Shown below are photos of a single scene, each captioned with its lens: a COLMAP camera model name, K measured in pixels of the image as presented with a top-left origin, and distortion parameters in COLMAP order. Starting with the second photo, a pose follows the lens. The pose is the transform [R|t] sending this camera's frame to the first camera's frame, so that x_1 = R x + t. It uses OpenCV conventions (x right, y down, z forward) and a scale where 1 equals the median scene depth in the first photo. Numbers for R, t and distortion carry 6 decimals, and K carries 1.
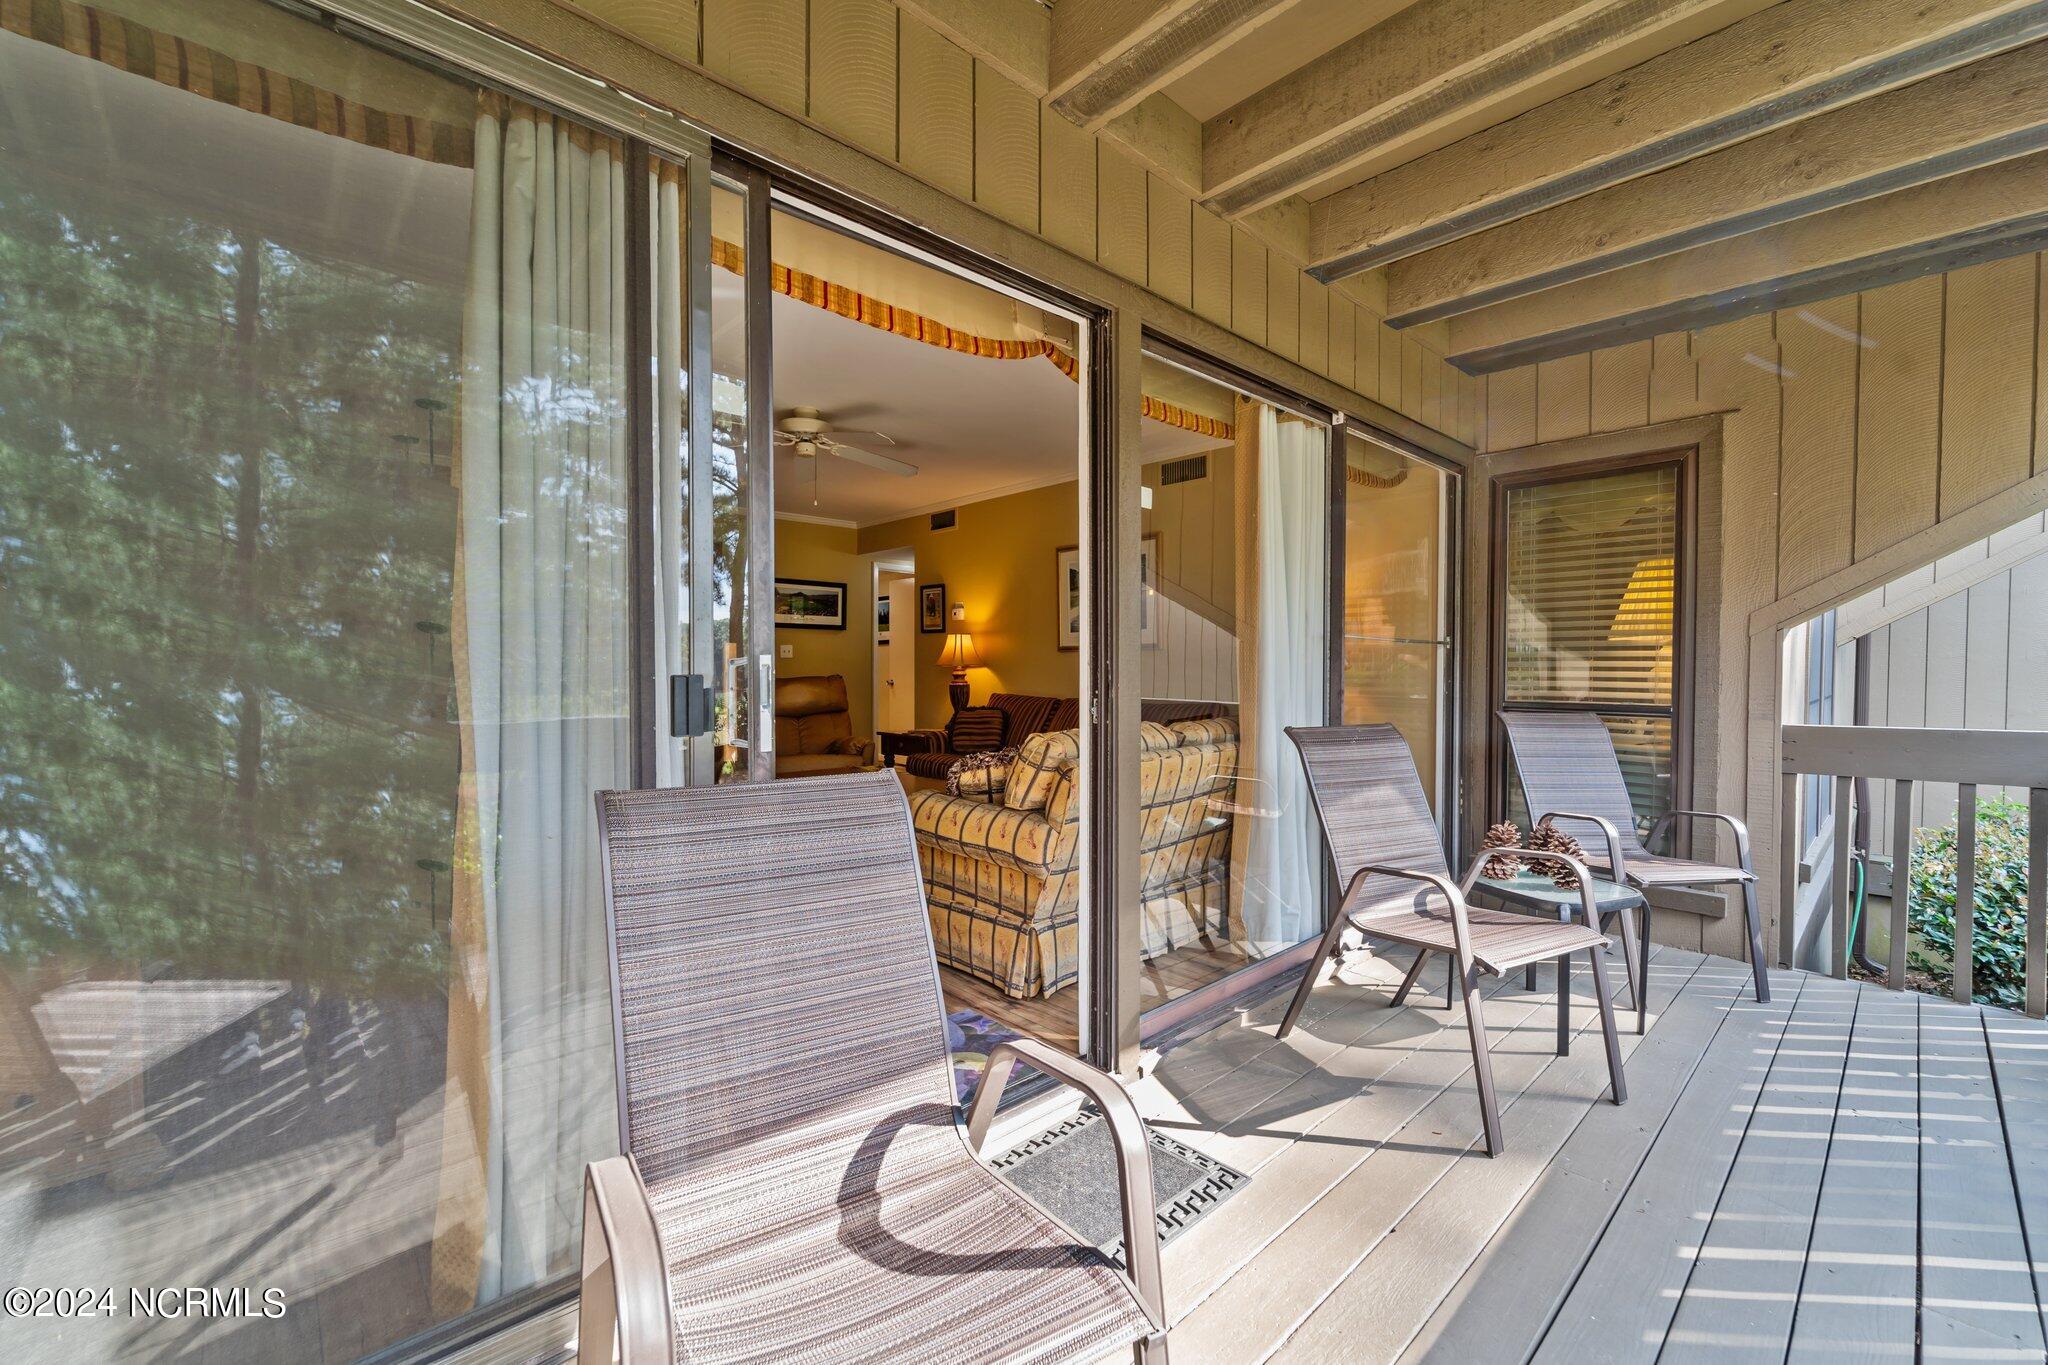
lens RADIAL K [[834.4, 0, 1031.3], [0, 834.4, 686.3], [0, 0, 1]] dist [0.002567, -0.002533]
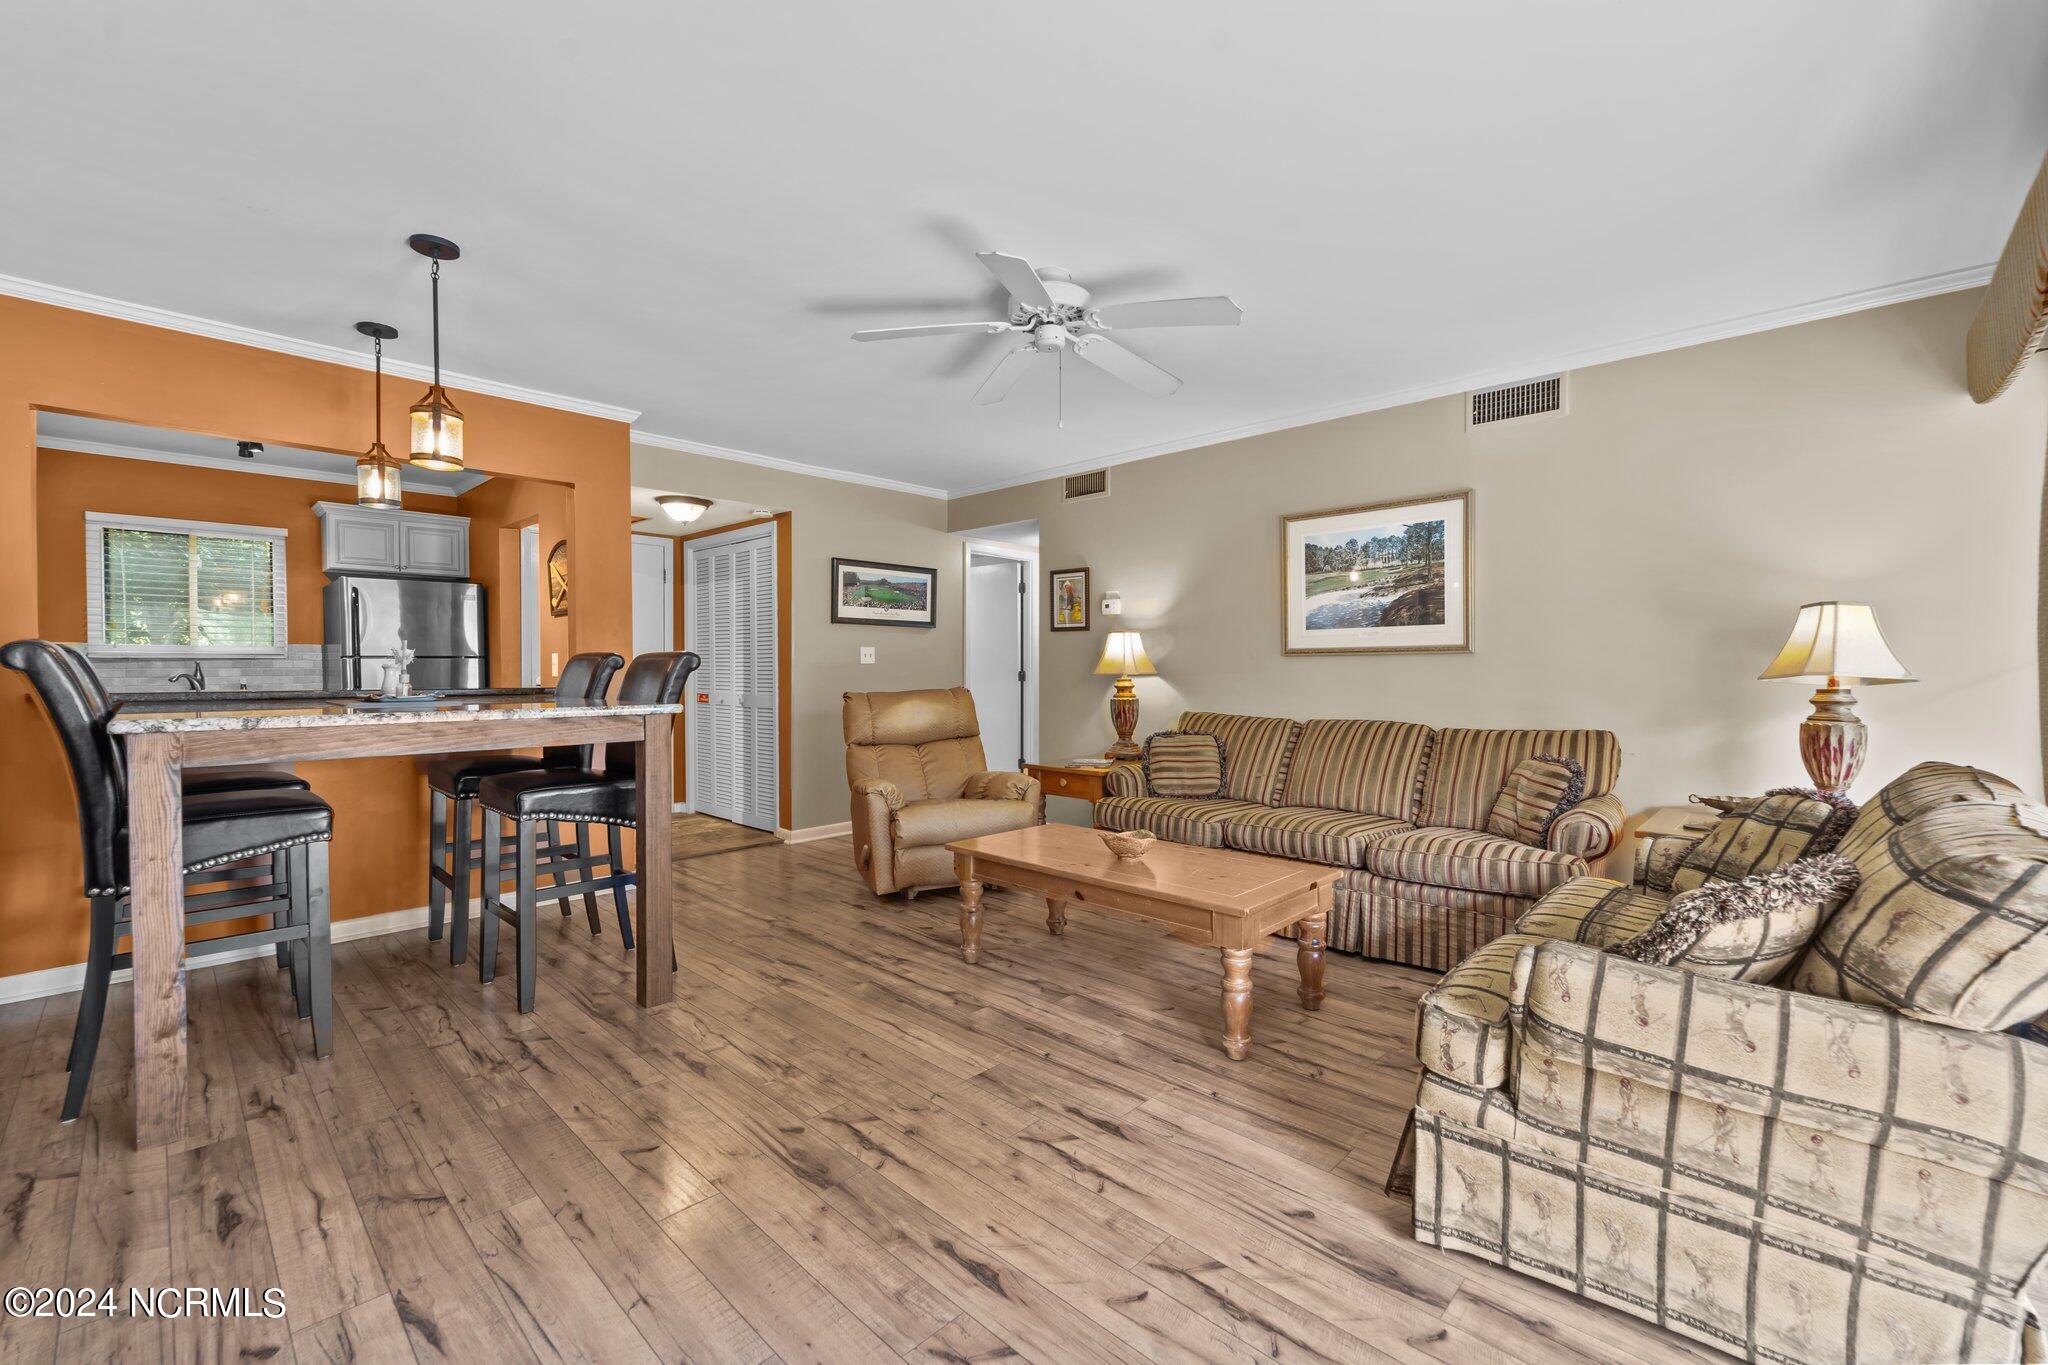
lens RADIAL K [[834.4, 0, 1023.0], [0, 834.4, 688.8], [0, 0, 1]] dist [0.002567, -0.002533]
pose [[0.998617, -0.000707, 0.052568, -0.213790], [0.000763, 0.999999, -0.001046, -0.010788], [-0.052567, 0.001085, 0.998617, 0.245725]]
